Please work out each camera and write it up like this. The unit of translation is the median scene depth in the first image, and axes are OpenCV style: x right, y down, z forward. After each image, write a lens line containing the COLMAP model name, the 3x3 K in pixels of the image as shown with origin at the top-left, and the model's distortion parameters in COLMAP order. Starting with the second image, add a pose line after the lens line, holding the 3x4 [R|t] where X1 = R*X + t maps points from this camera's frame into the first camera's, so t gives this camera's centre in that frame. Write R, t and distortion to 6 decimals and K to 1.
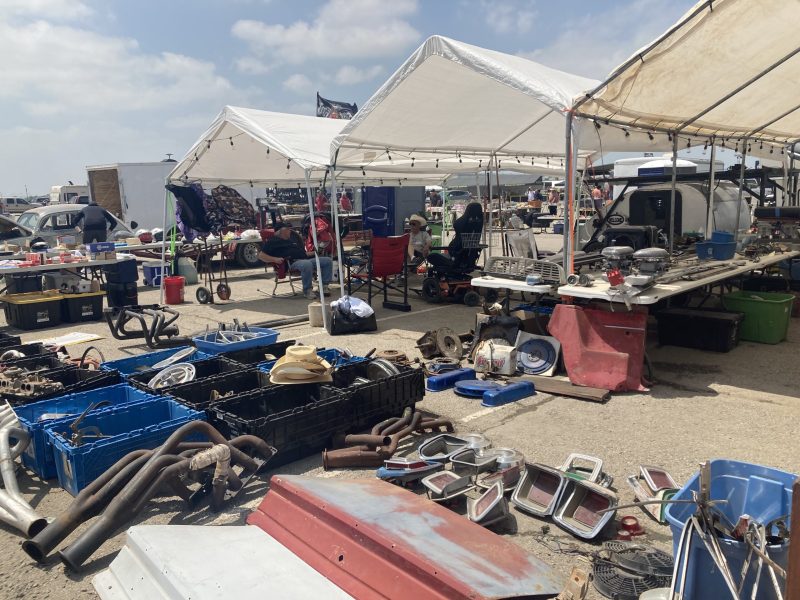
lens RADIAL K [[654.6, 0, 400.0], [0, 654.6, 300.0], [0, 0, 1]] dist [0.019501, -0.008607]
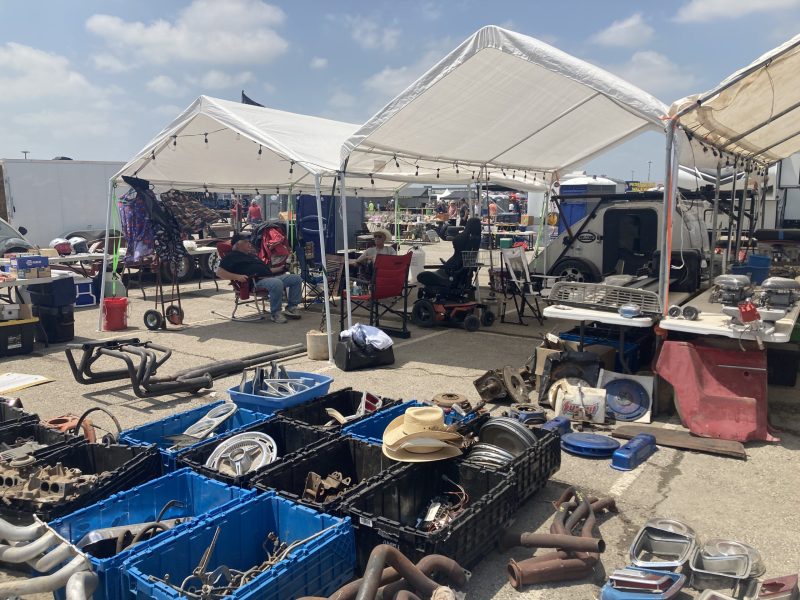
lens RADIAL K [[654.6, 0, 400.0], [0, 654.6, 300.0], [0, 0, 1]] dist [0.019501, -0.008607]
pose [[0.983189, 0.000380, 0.182592, -0.248575], [0.002320, 0.999891, -0.014572, -0.033730], [-0.182578, 0.014750, 0.983081, 0.202410]]
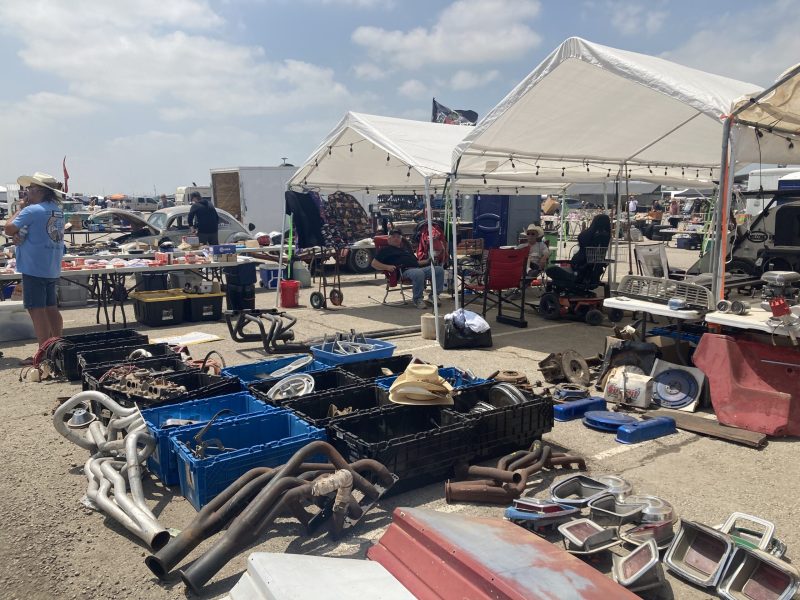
lens RADIAL K [[659.6, 0, 400.0], [0, 659.6, 300.0], [0, 0, 1]] dist [0.019939, -0.009267]
pose [[0.987136, 0.045392, -0.153306, -0.033105], [-0.046876, 0.998882, -0.006076, -0.012601], [0.152859, 0.013184, 0.988160, 0.039066]]
